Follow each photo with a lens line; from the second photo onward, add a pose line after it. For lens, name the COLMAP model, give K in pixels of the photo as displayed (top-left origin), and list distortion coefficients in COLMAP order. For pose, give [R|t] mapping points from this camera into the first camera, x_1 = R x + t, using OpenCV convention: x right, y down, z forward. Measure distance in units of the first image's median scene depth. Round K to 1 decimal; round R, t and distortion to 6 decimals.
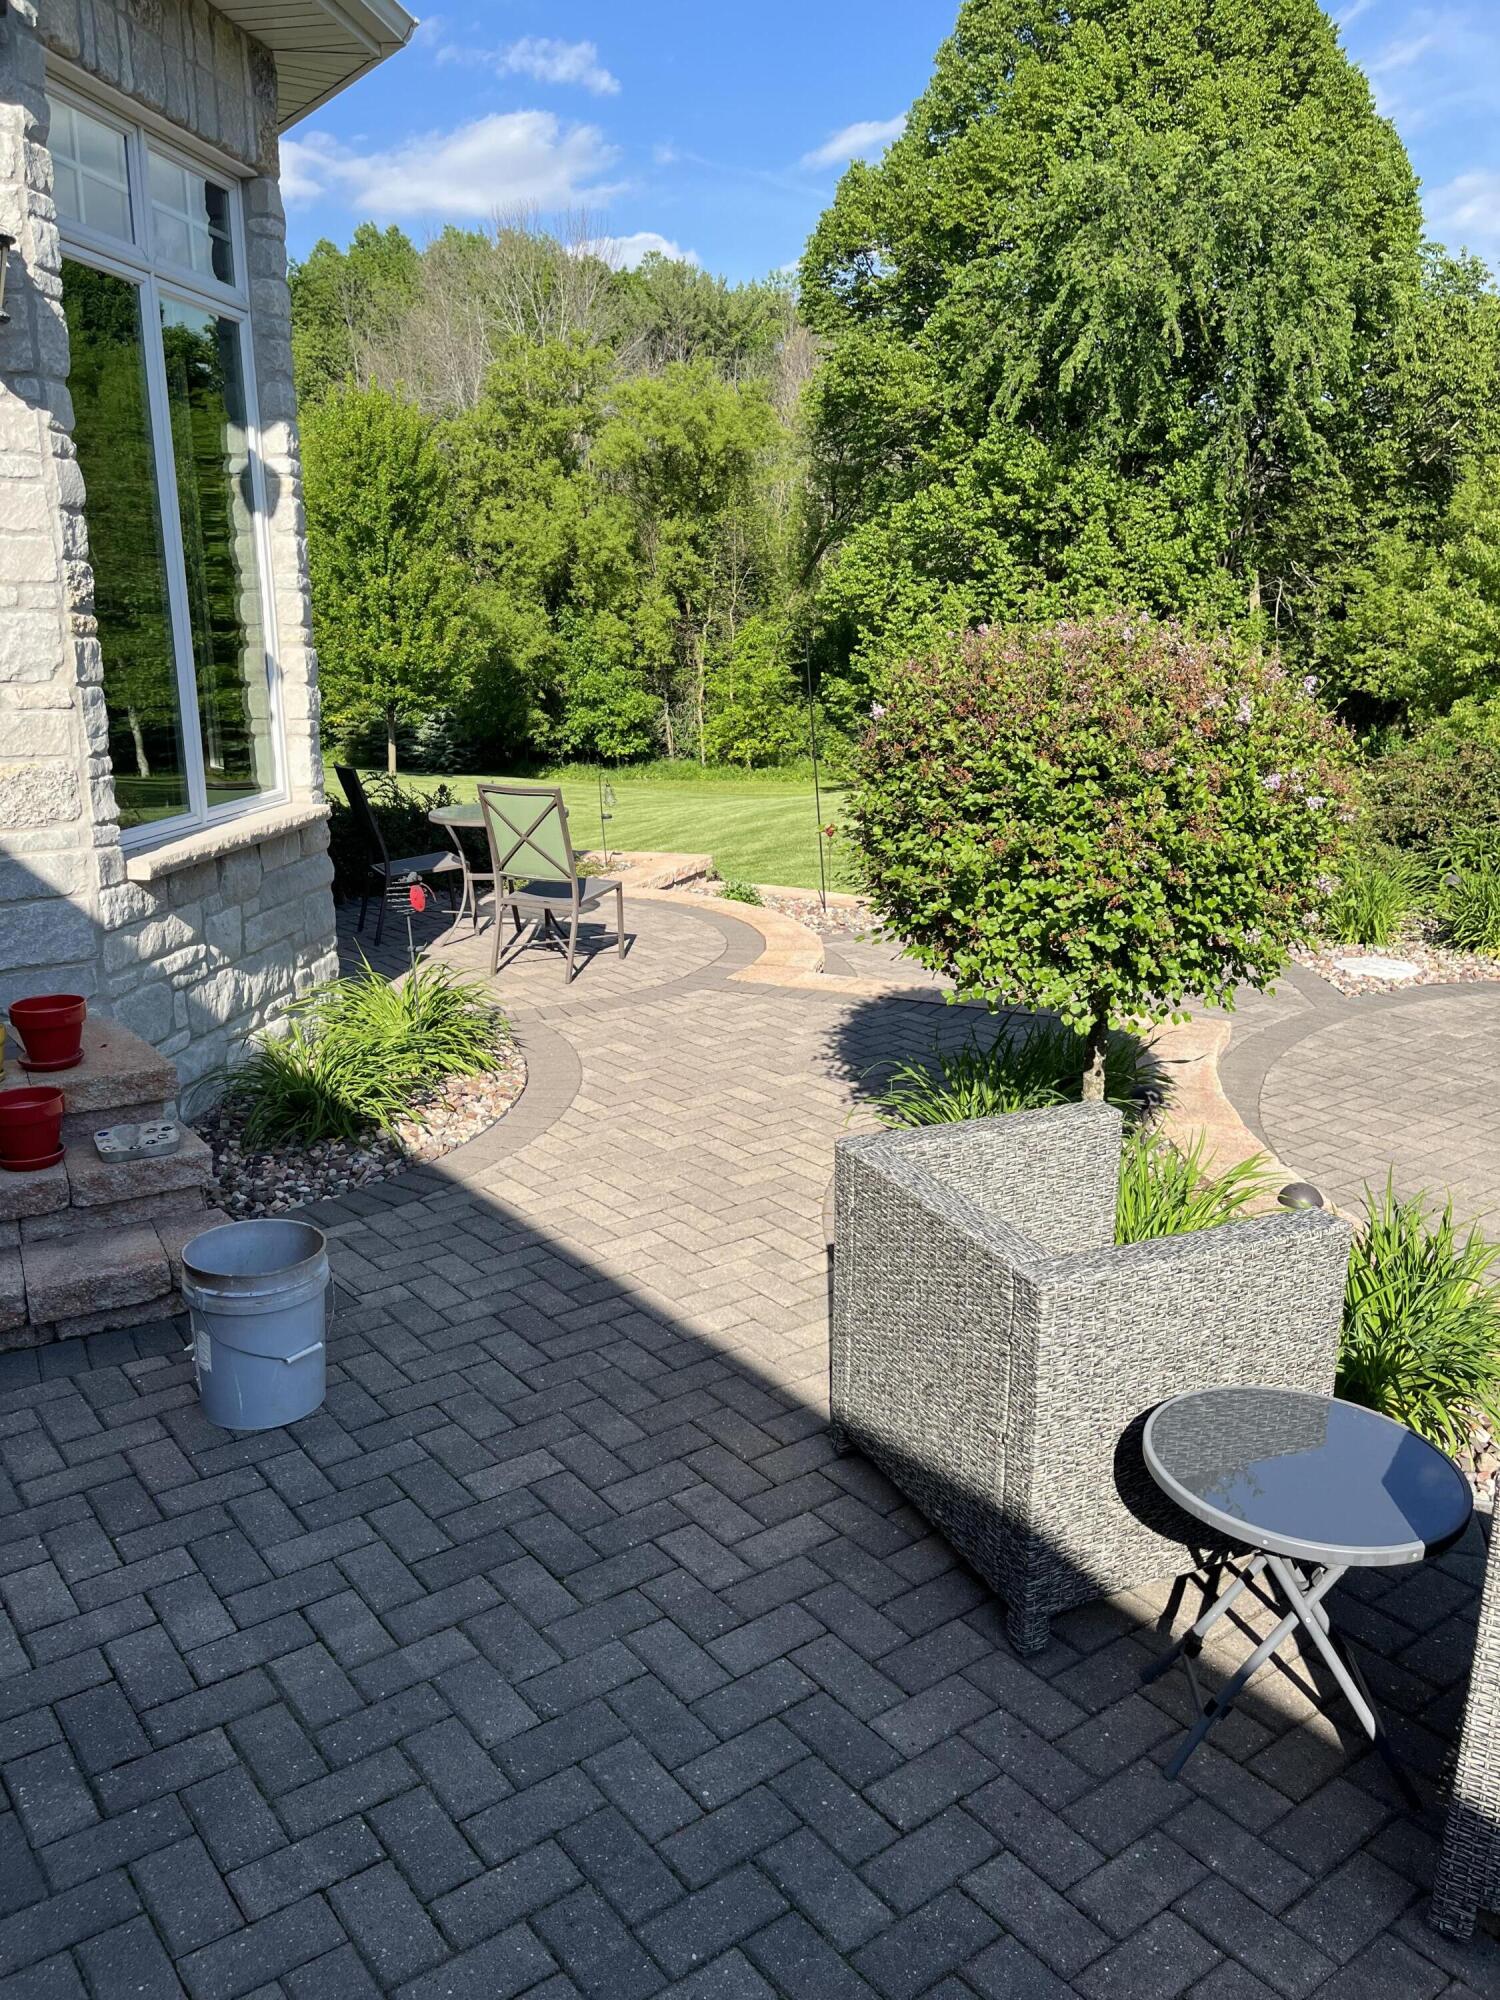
lens RADIAL K [[1543.9, 0, 696.8], [0, 1543.9, 1001.4], [0, 0, 1]] dist [0.037314, -0.059266]
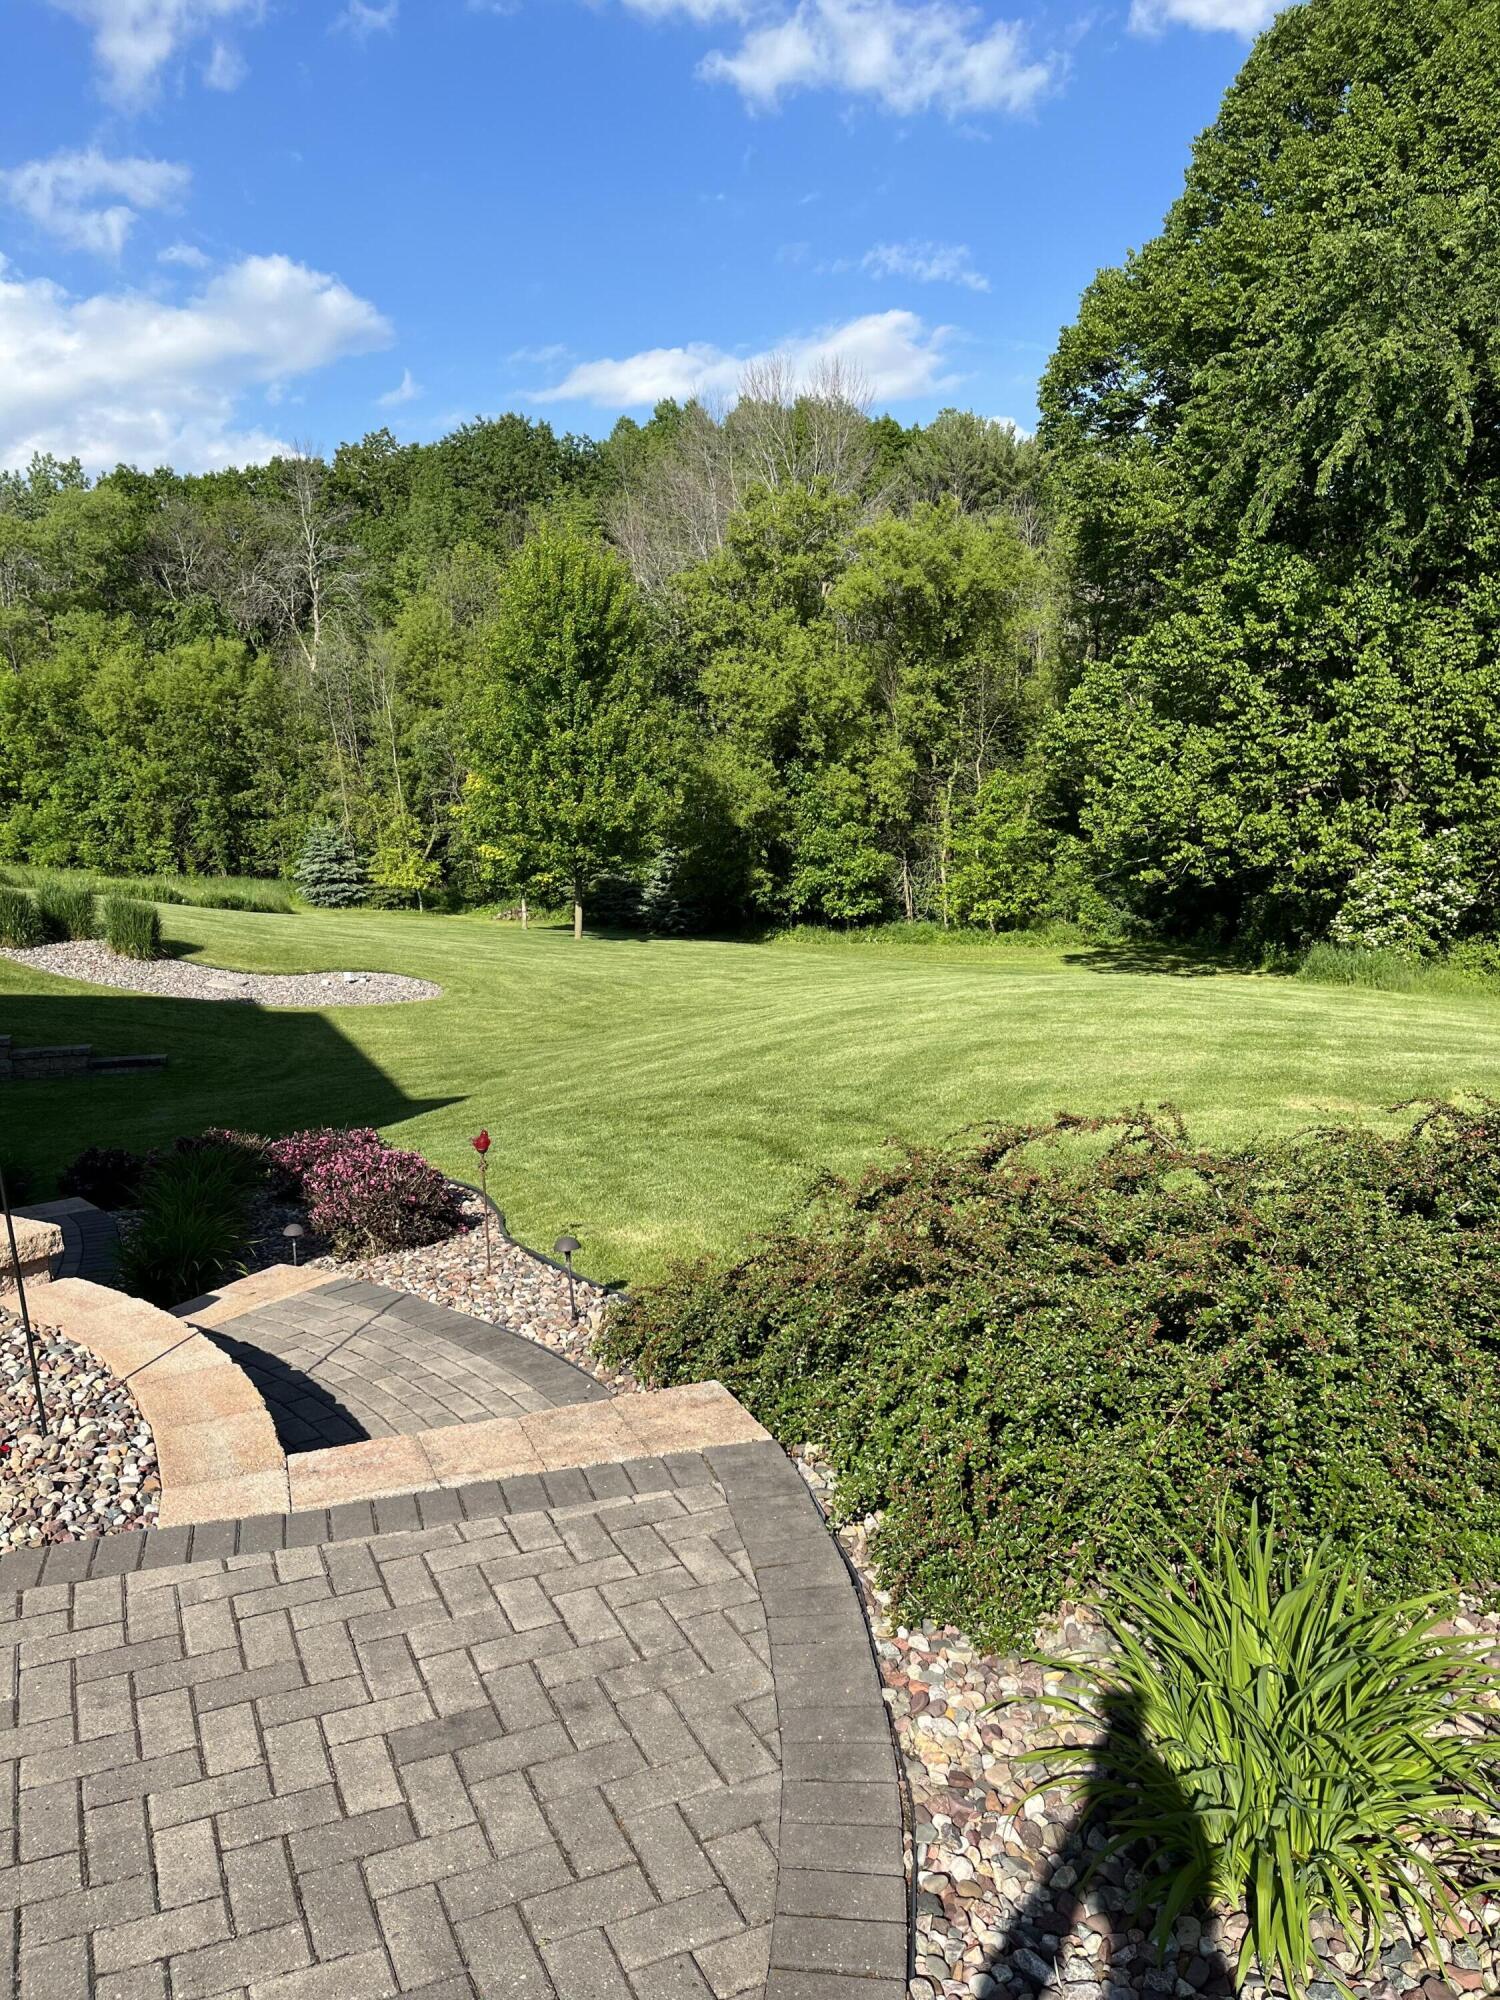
lens RADIAL K [[1532.0, 0, 715.6], [0, 1532.0, 995.9], [0, 0, 1]] dist [0.069815, -0.091516]
pose [[0.980421, 0.018318, -0.196057, 0.071359], [-0.037509, 0.994806, -0.094624, -0.031004], [0.193305, 0.100125, 0.976016, 0.130868]]
